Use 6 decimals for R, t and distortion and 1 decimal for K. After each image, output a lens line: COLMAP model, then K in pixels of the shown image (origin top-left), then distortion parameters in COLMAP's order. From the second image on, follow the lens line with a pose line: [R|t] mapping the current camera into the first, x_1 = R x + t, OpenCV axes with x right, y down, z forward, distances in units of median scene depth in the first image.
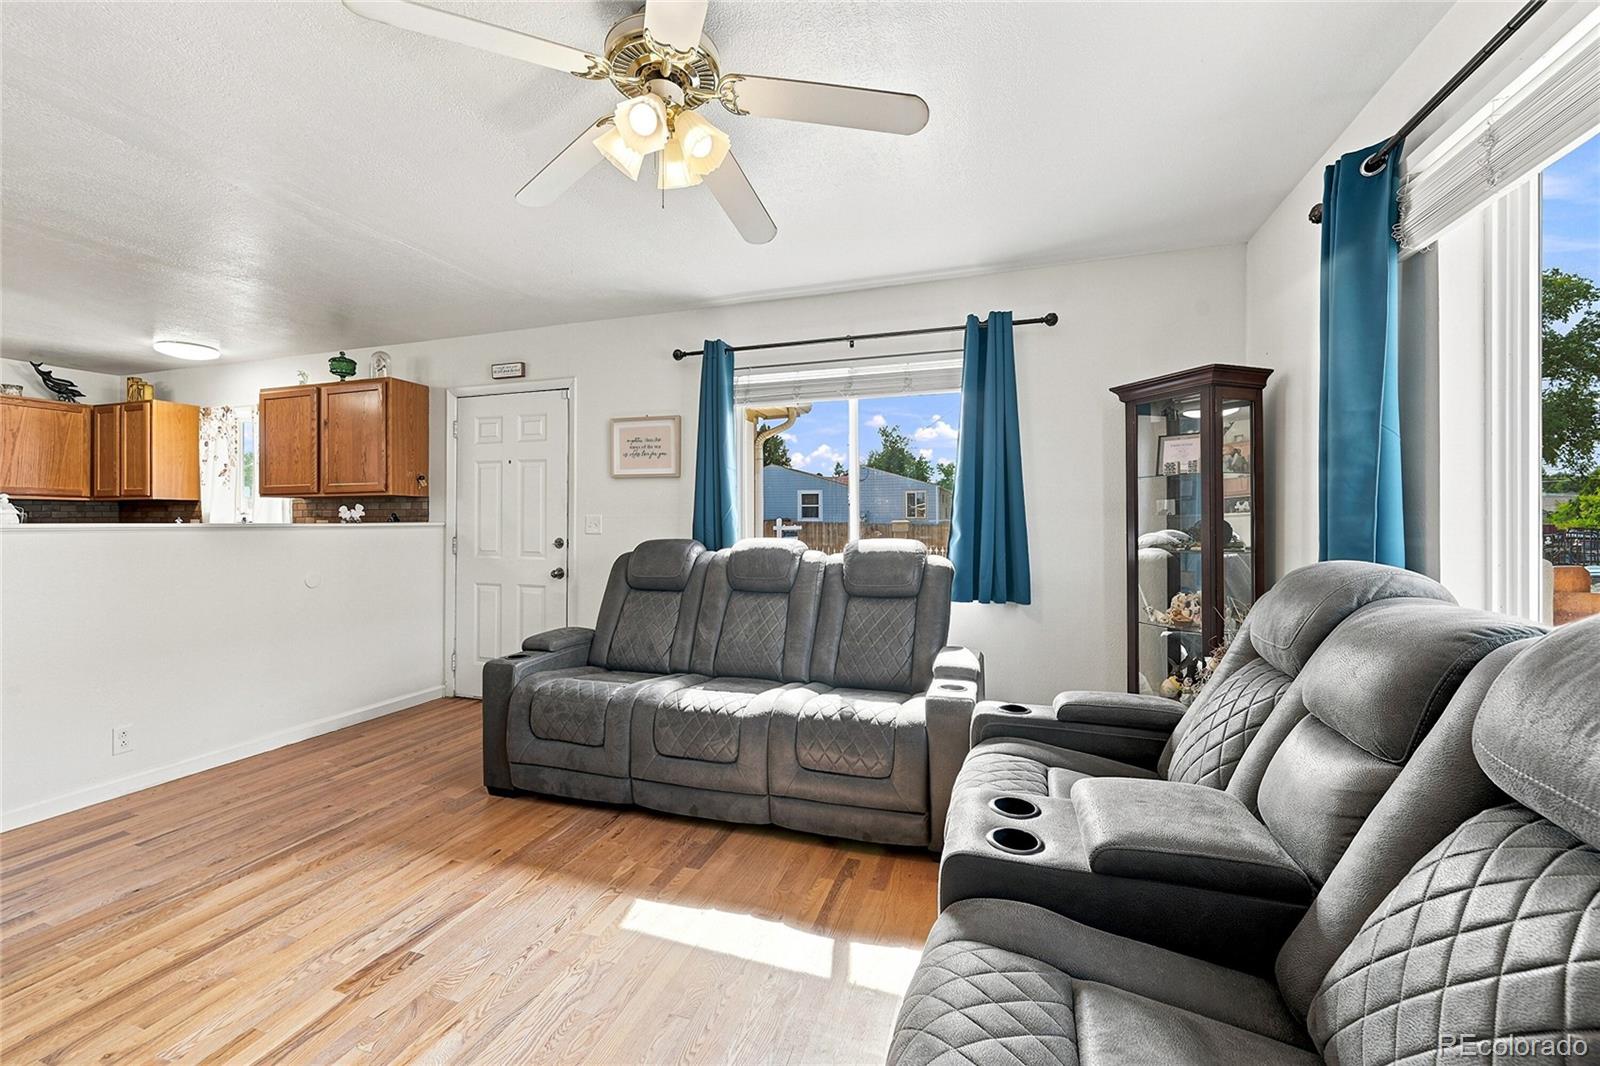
lens RADIAL K [[647.7, 0, 824.0], [0, 647.7, 511.5], [0, 0, 1]] dist [-0.001097, -0.001306]
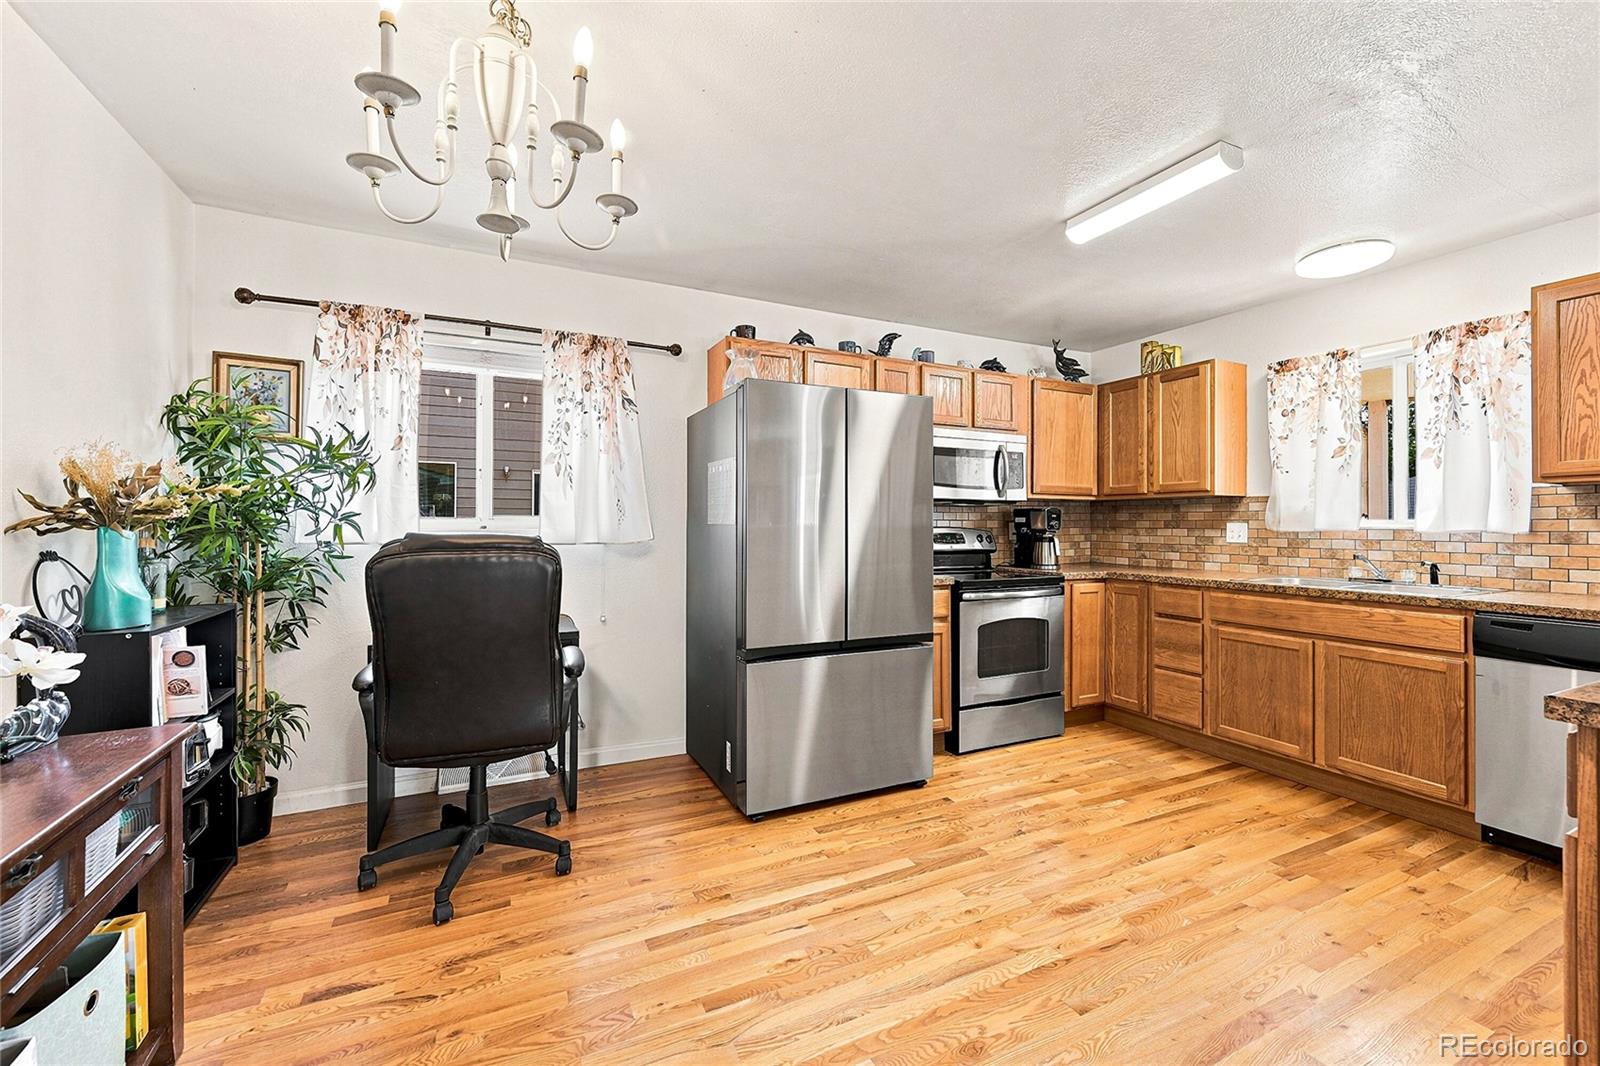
lens RADIAL K [[647.7, 0, 801.5], [0, 647.7, 515.4], [0, 0, 1]] dist [-0.001097, -0.001306]
pose [[0.690101, -0.004422, -0.723700, -1.261691], [0.001352, 0.999987, -0.004821, 0.011460], [0.723712, 0.002349, 0.690098, 0.224691]]
